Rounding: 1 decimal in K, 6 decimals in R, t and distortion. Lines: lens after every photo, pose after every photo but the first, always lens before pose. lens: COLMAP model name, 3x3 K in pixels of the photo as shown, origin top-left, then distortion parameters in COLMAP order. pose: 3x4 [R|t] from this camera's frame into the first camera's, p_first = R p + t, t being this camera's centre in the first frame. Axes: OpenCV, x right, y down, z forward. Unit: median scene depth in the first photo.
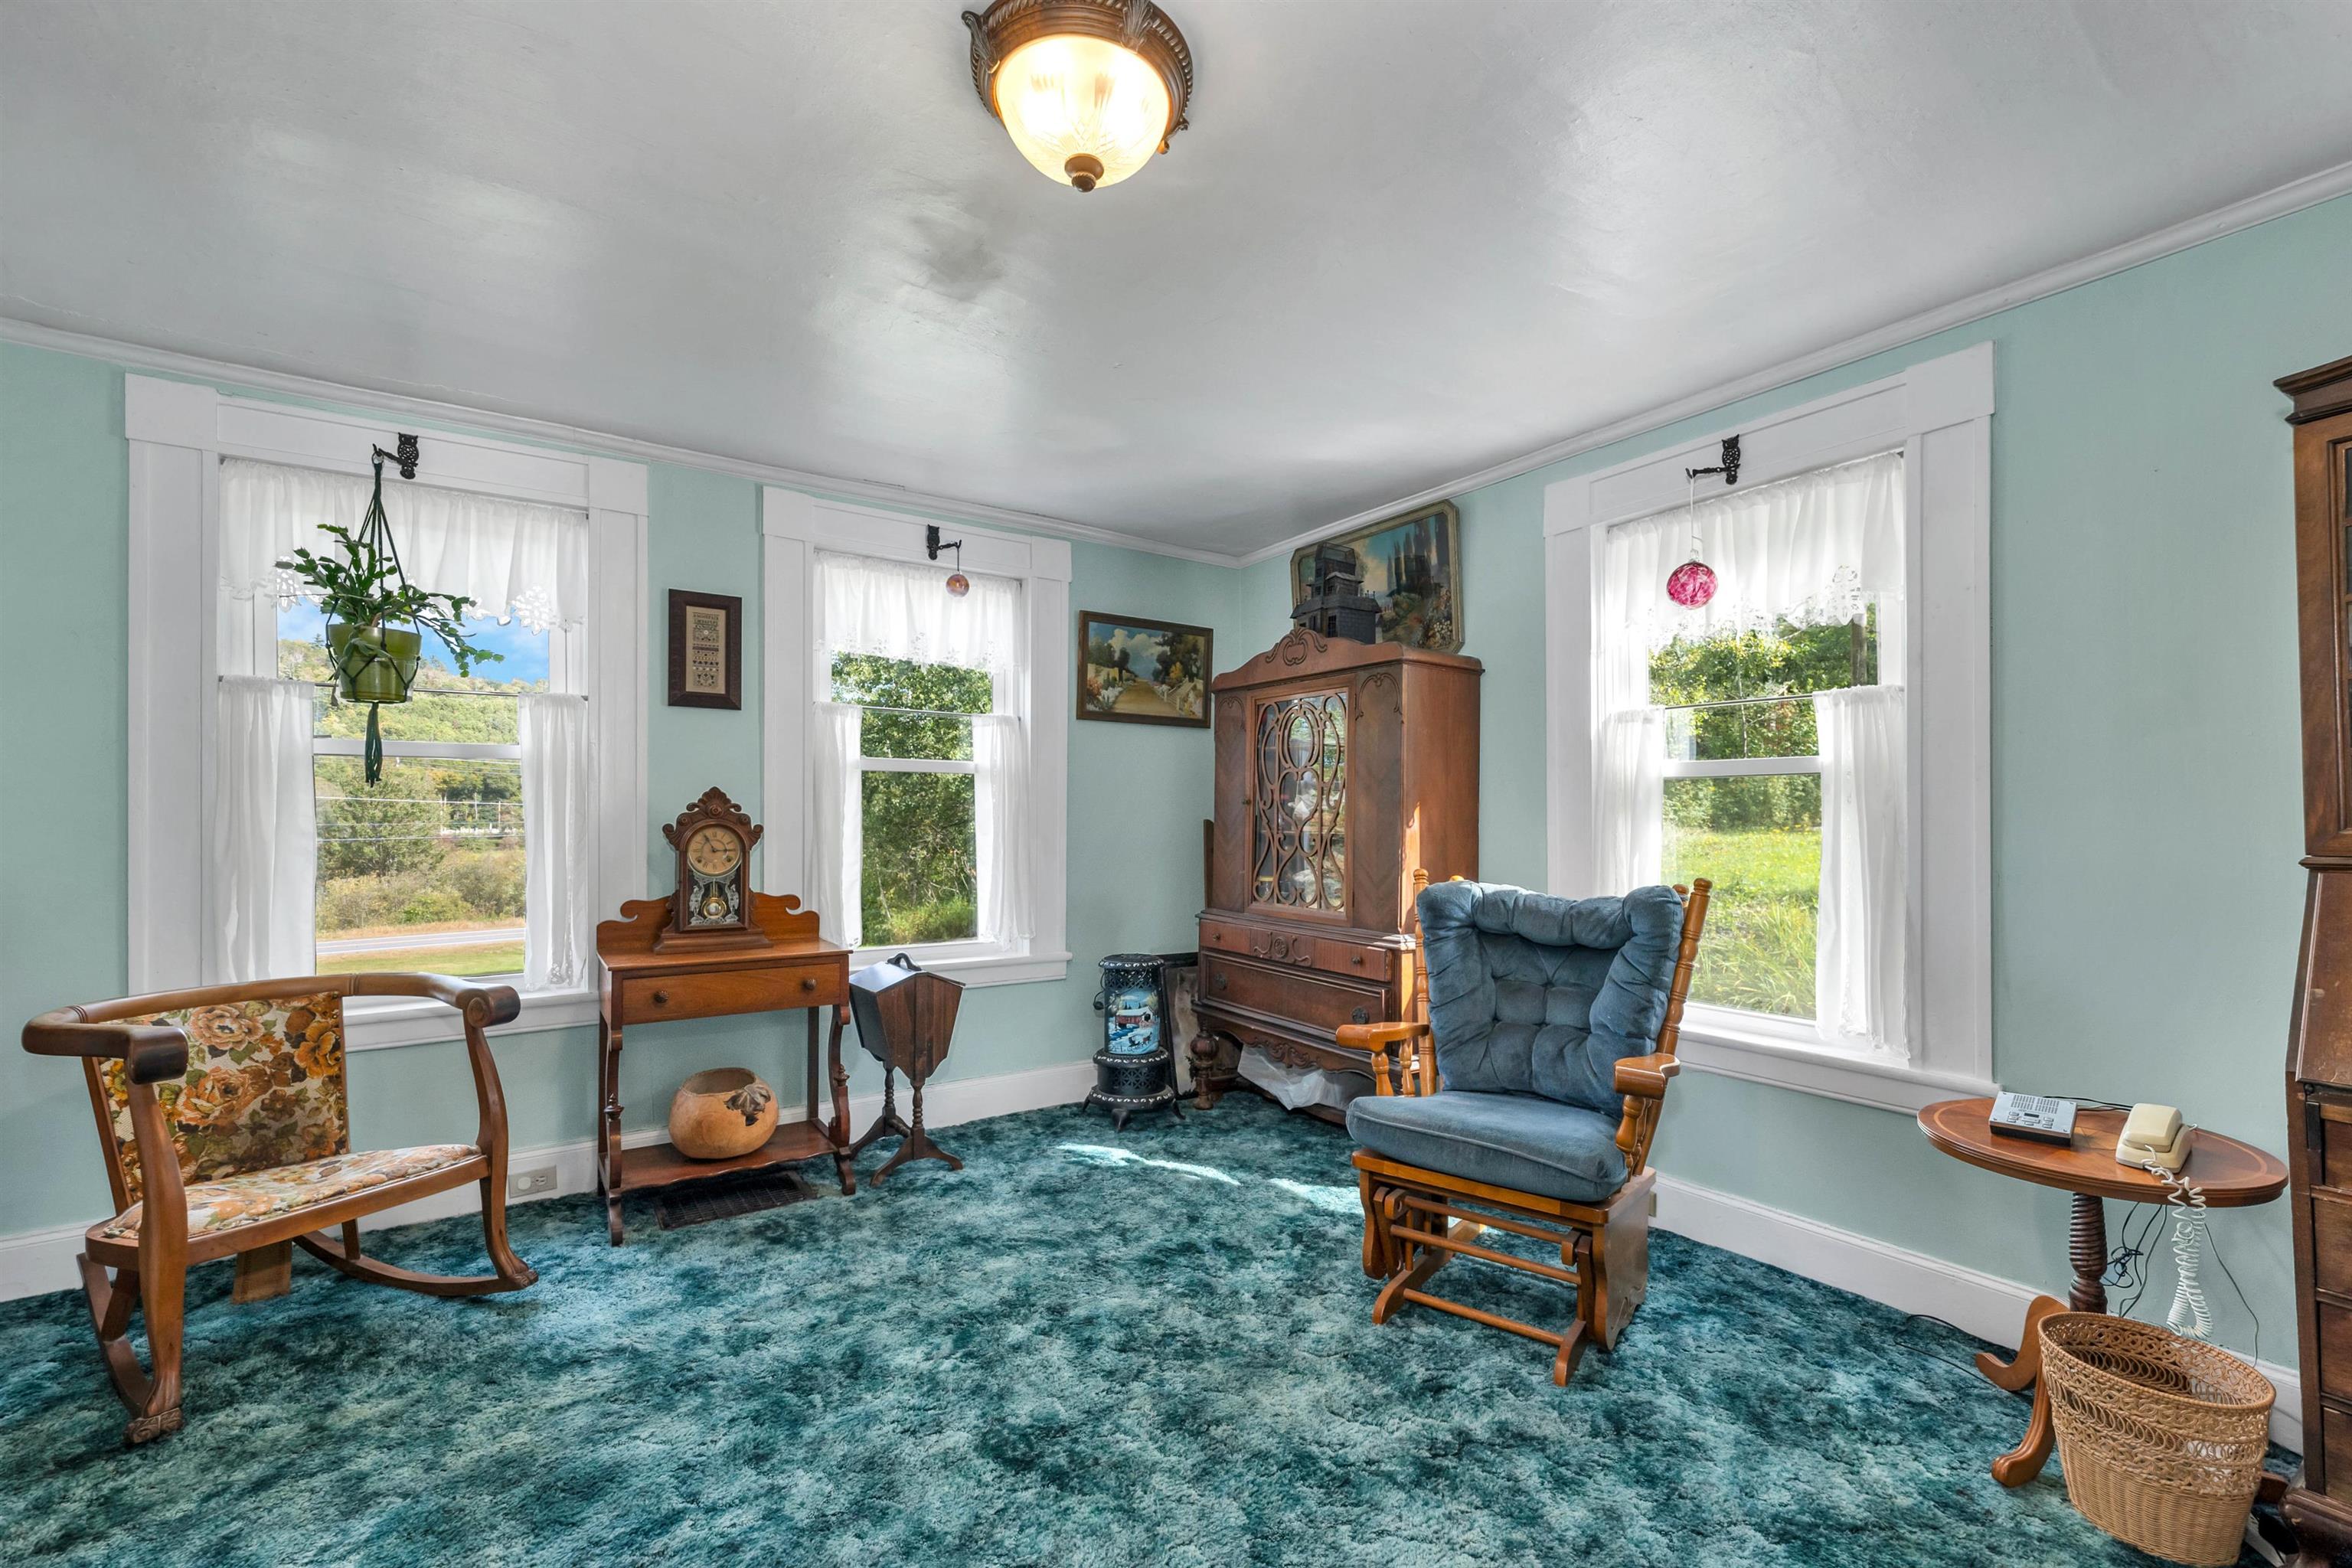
lens RADIAL K [[986.7, 0, 1170.8], [0, 986.7, 824.8], [0, 0, 1]] dist [0.019850, -0.000079]
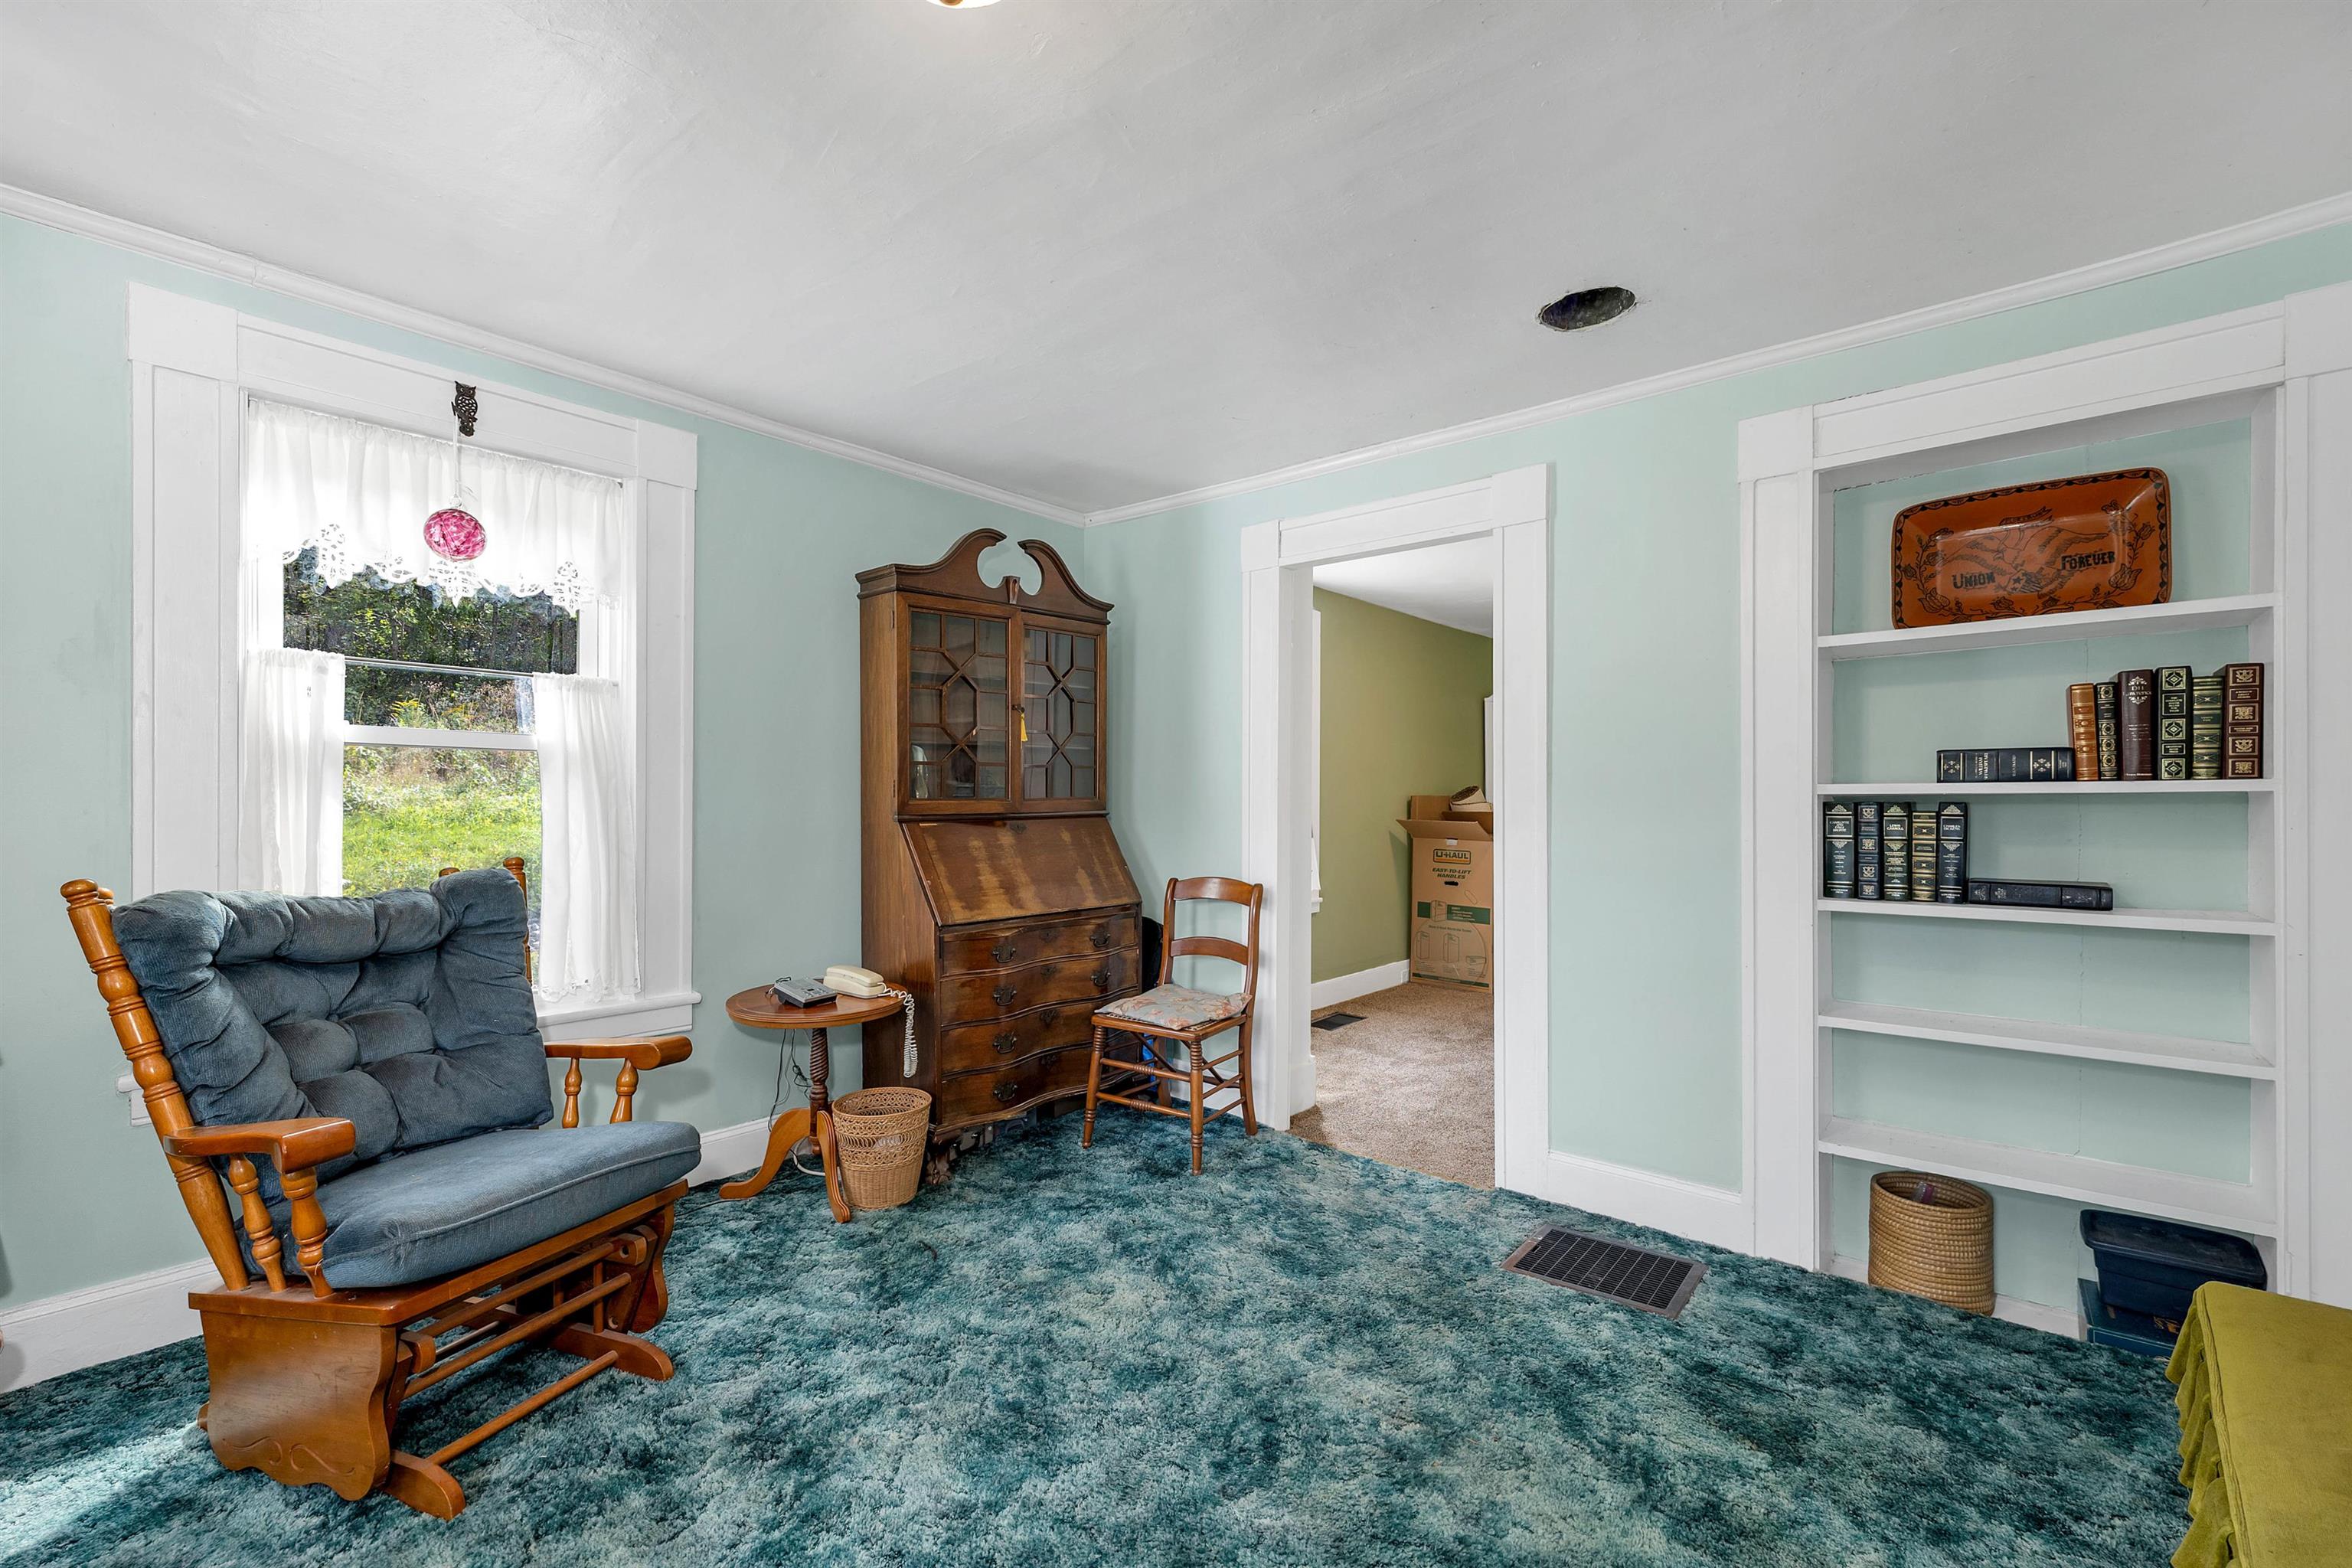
lens RADIAL K [[1001.1, 0, 1187.7], [0, 1001.1, 799.0], [0, 0, 1]] dist [0.003494, -0.000028]
pose [[-0.267523, -0.003878, 0.963544, -0.507750], [0.003692, 0.999980, 0.005050, -0.001798], [-0.963544, 0.004909, -0.267504, 0.576045]]
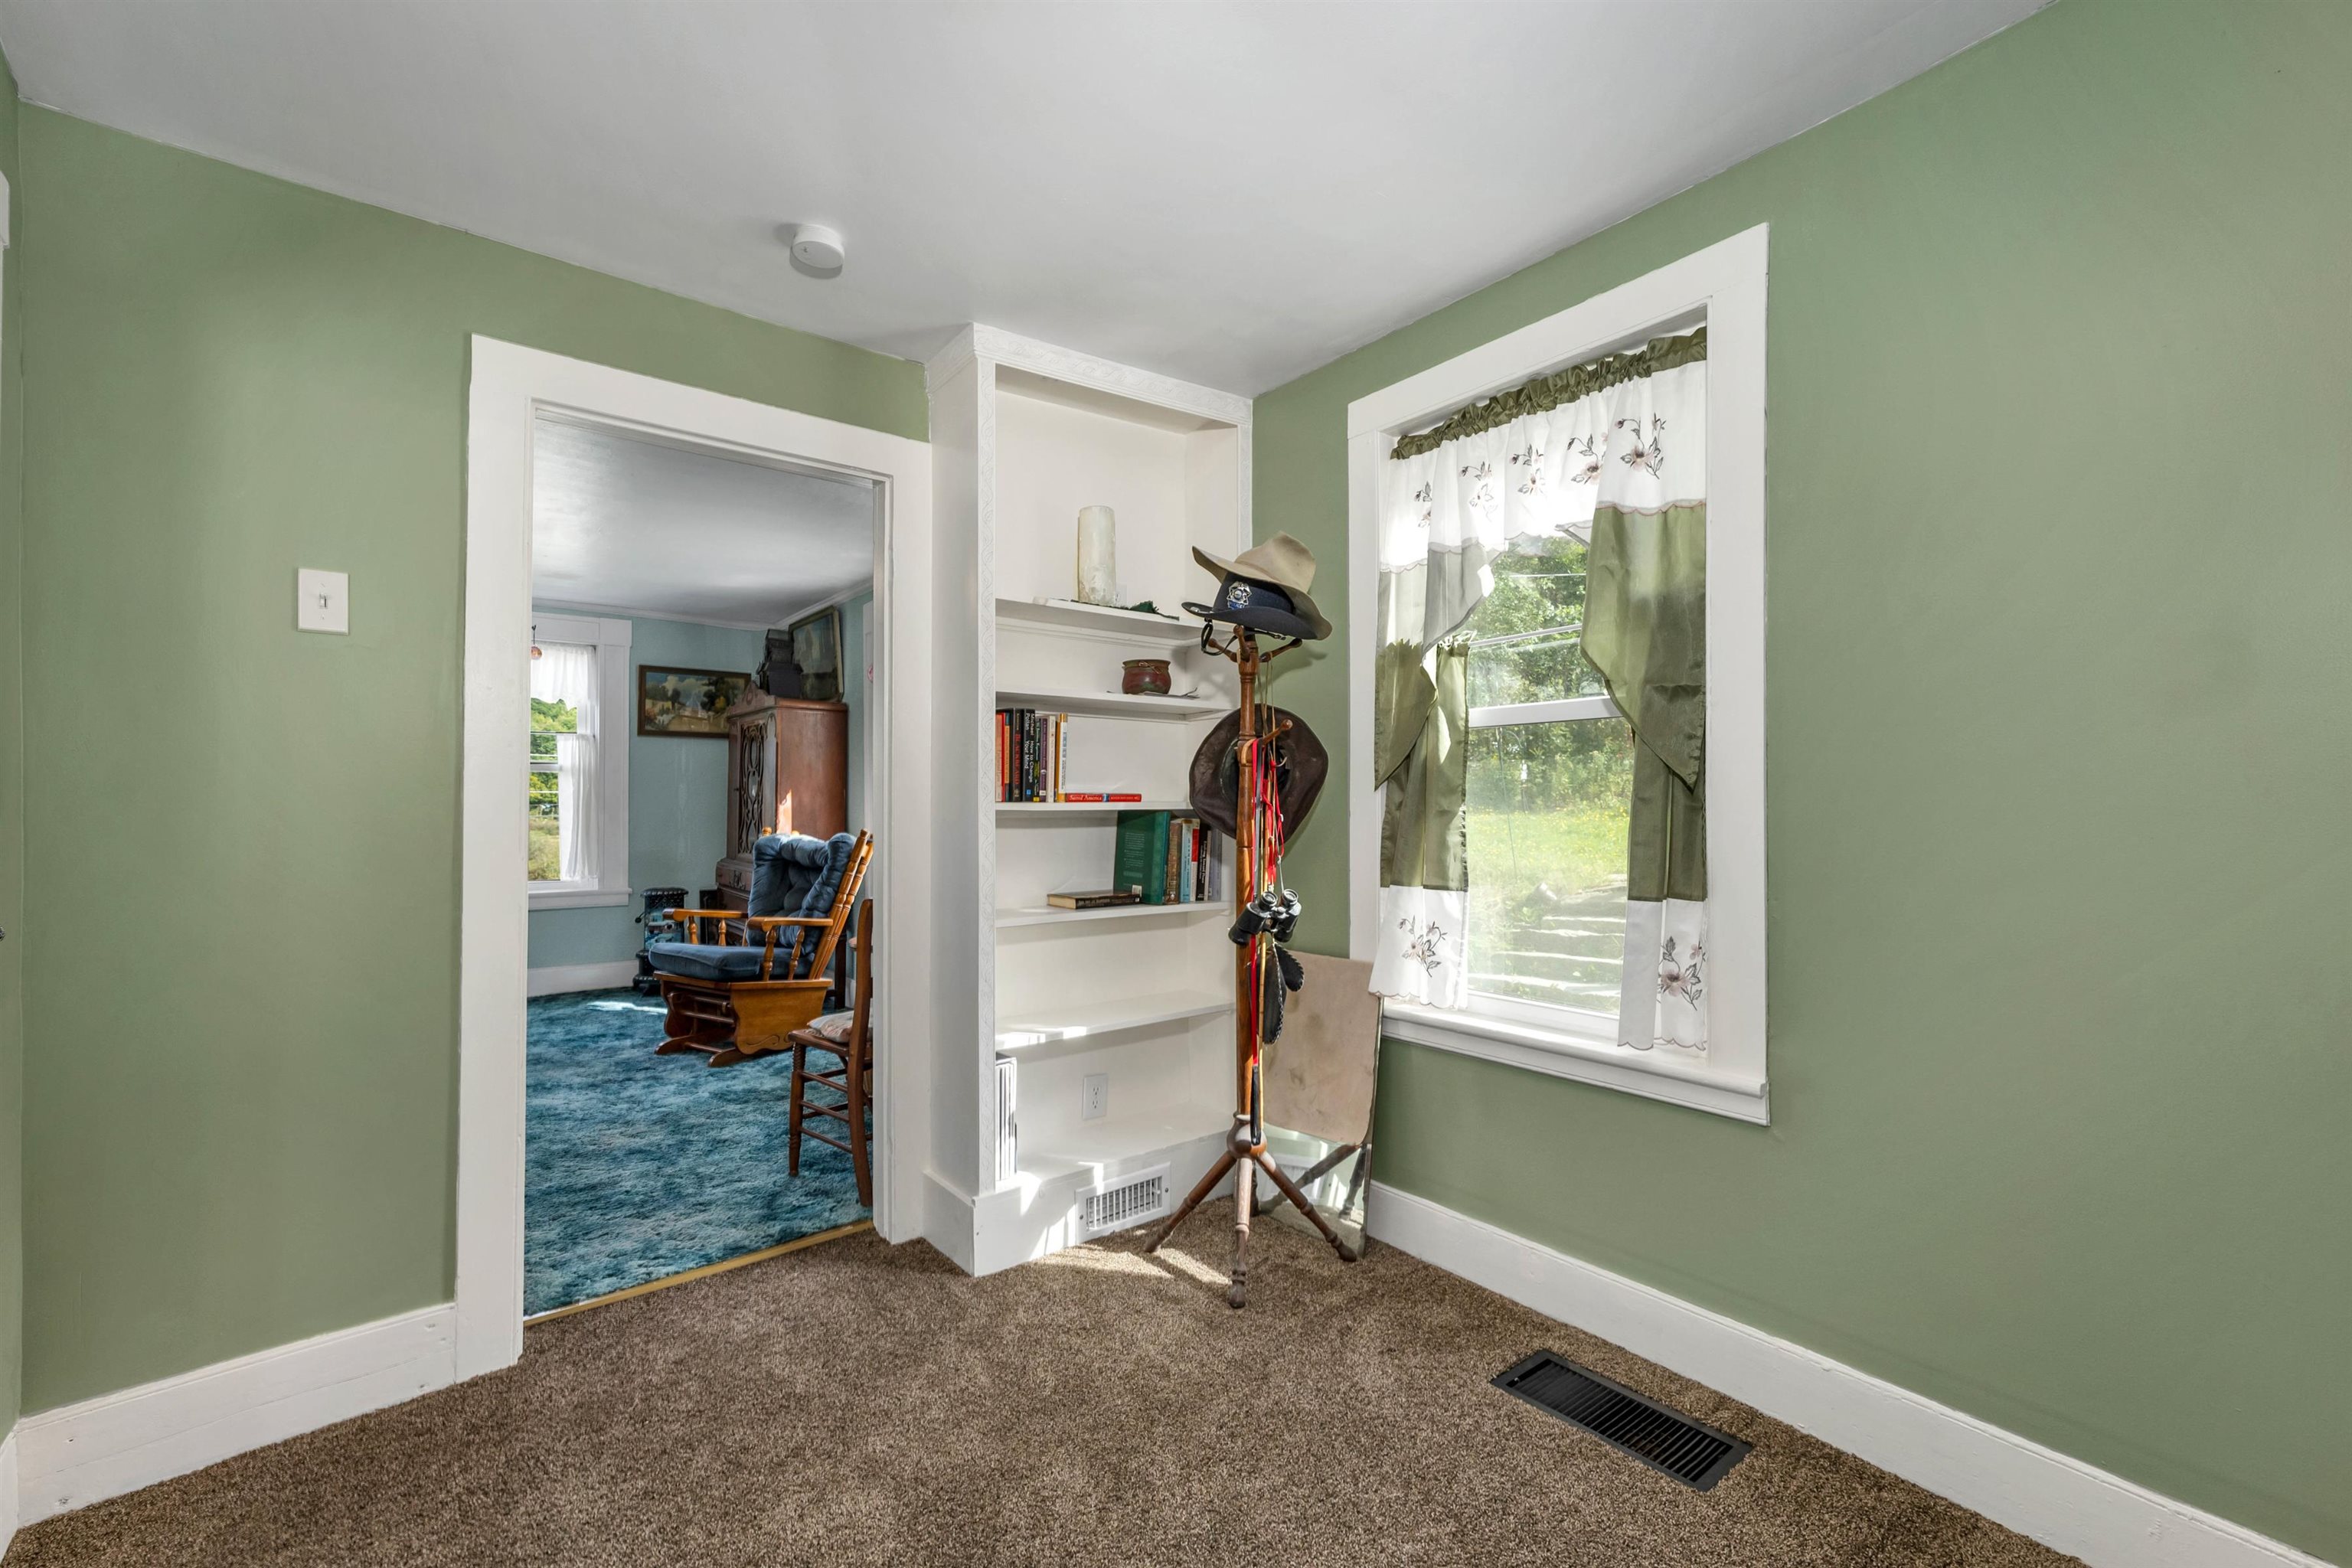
lens RADIAL K [[1001.1, 0, 1187.7], [0, 1001.1, 799.0], [0, 0, 1]] dist [0.003494, -0.000028]
pose [[0.997621, -0.005426, 0.068725, 0.930596], [0.006501, 0.999860, -0.015429, 0.030528], [-0.068631, 0.015839, 0.997516, -0.871814]]
